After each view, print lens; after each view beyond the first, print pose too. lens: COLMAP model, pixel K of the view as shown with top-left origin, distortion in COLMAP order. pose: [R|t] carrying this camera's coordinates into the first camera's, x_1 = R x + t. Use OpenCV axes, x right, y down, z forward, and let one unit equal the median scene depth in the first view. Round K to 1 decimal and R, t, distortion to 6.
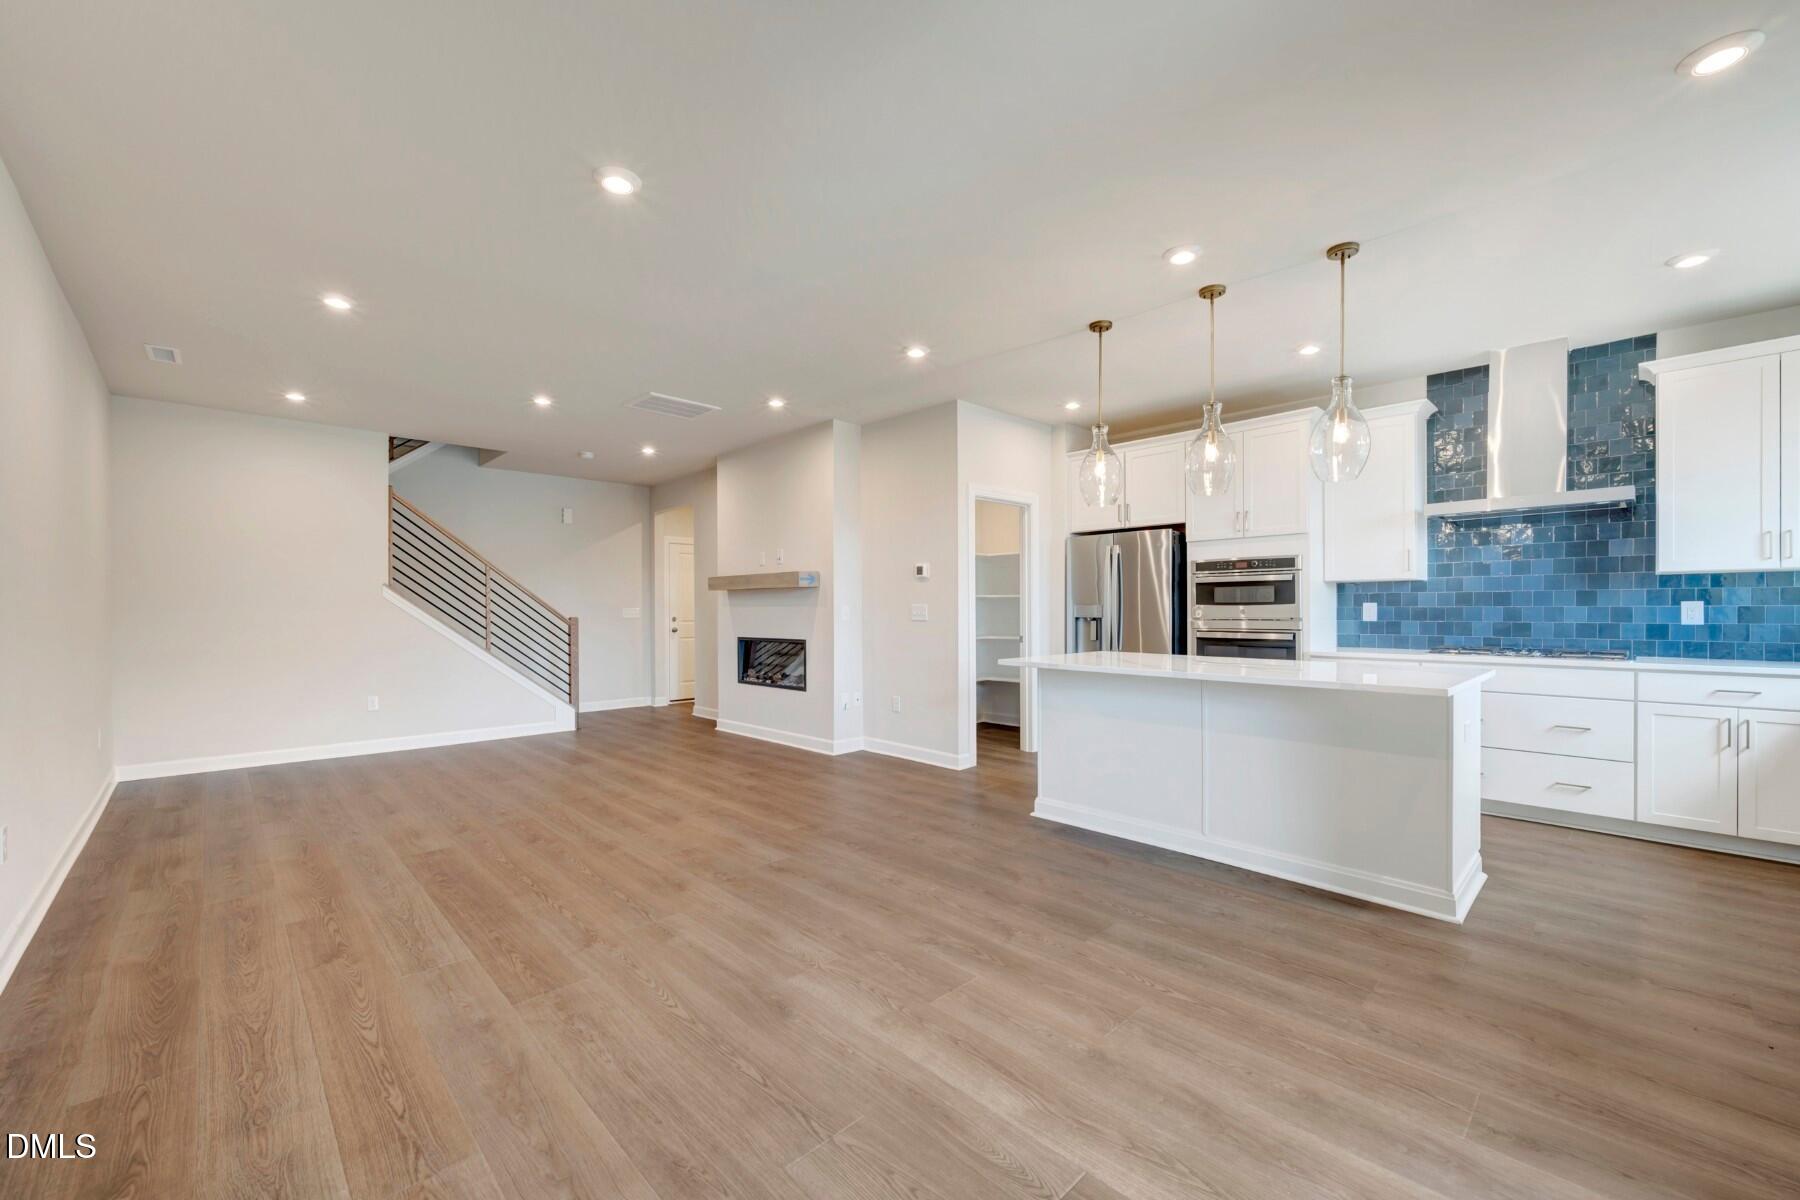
lens RADIAL K [[737.3, 0, 897.9], [0, 737.3, 612.1], [0, 0, 1]] dist [-0.006403, 0.000933]
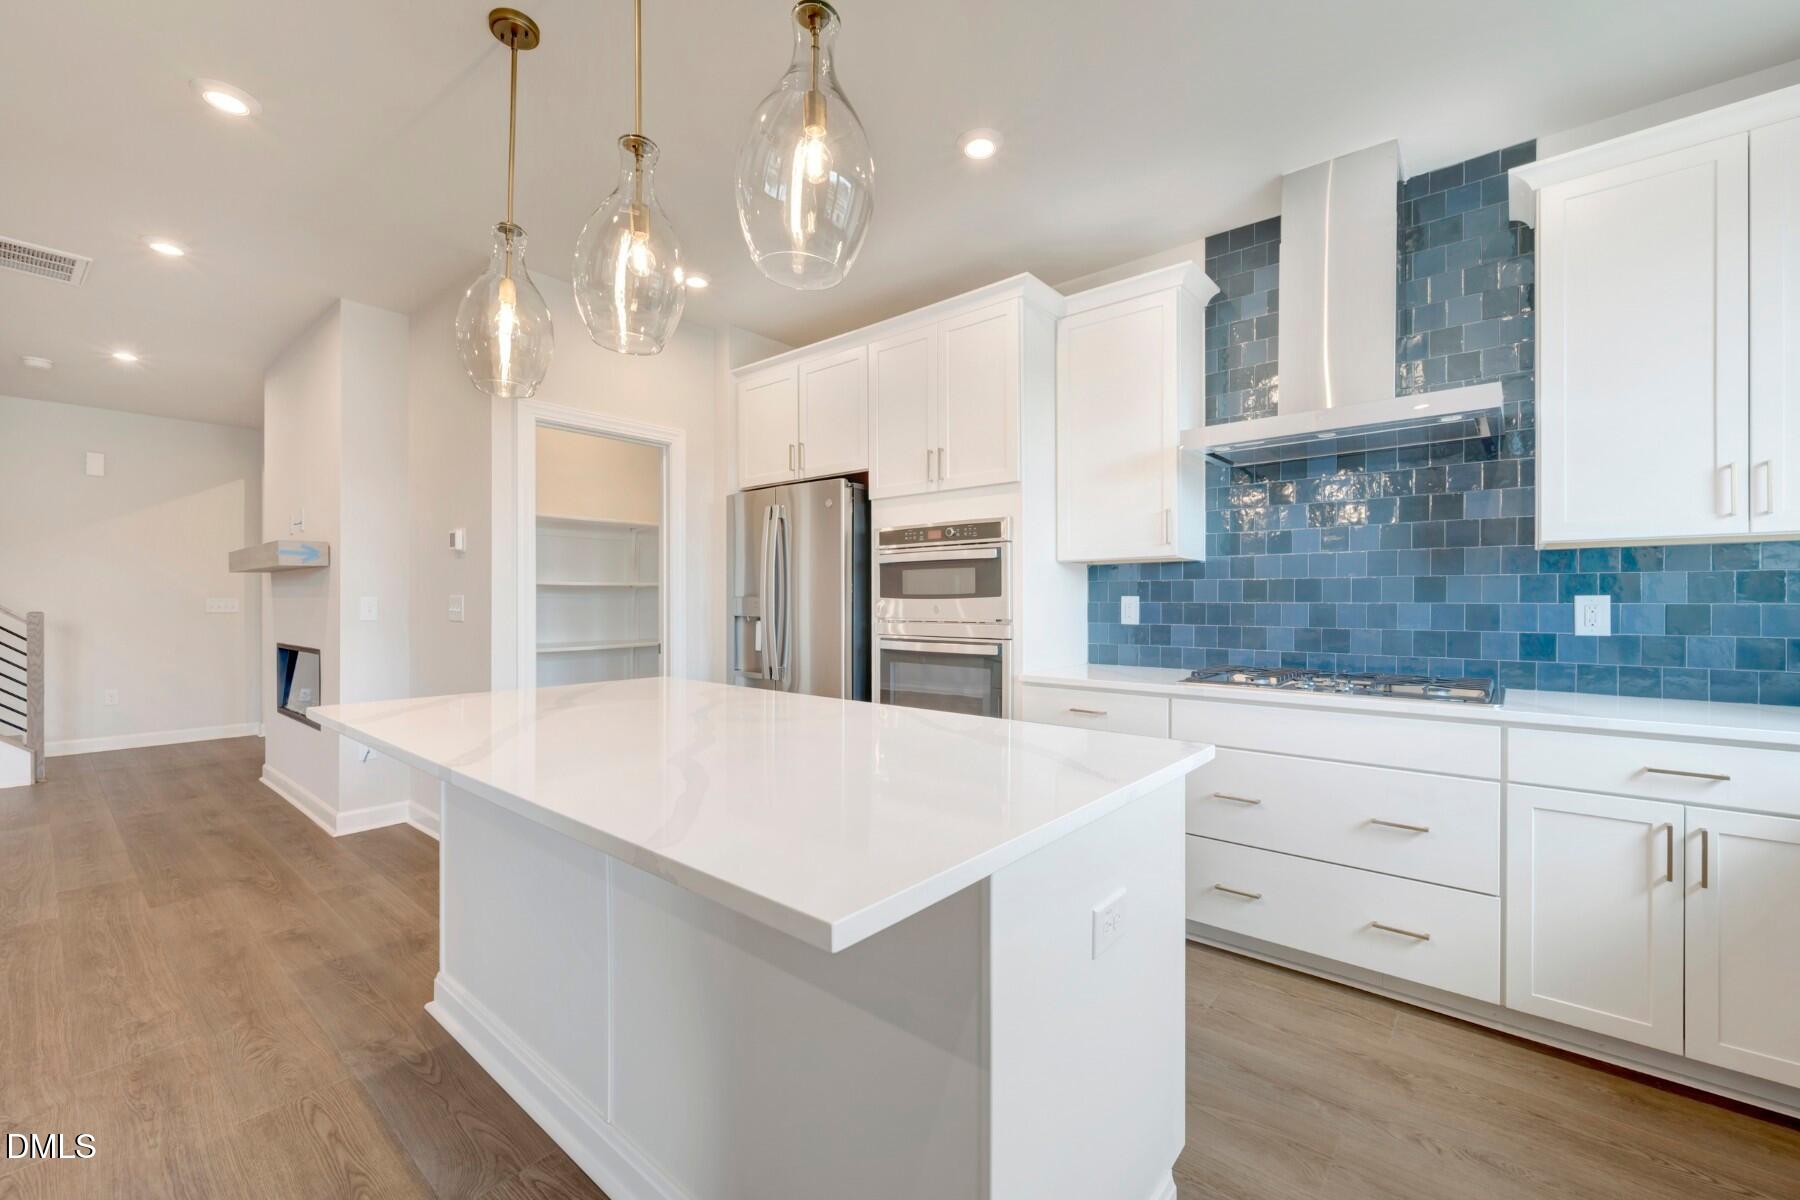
lens RADIAL K [[737.3, 0, 915.9], [0, 737.3, 602.5], [0, 0, 1]] dist [-0.006403, 0.000933]
pose [[0.993517, 0.004767, 0.113585, 0.430903], [-0.004342, 0.999983, -0.003991, -0.004066], [-0.113602, 0.003472, 0.993520, 0.428751]]
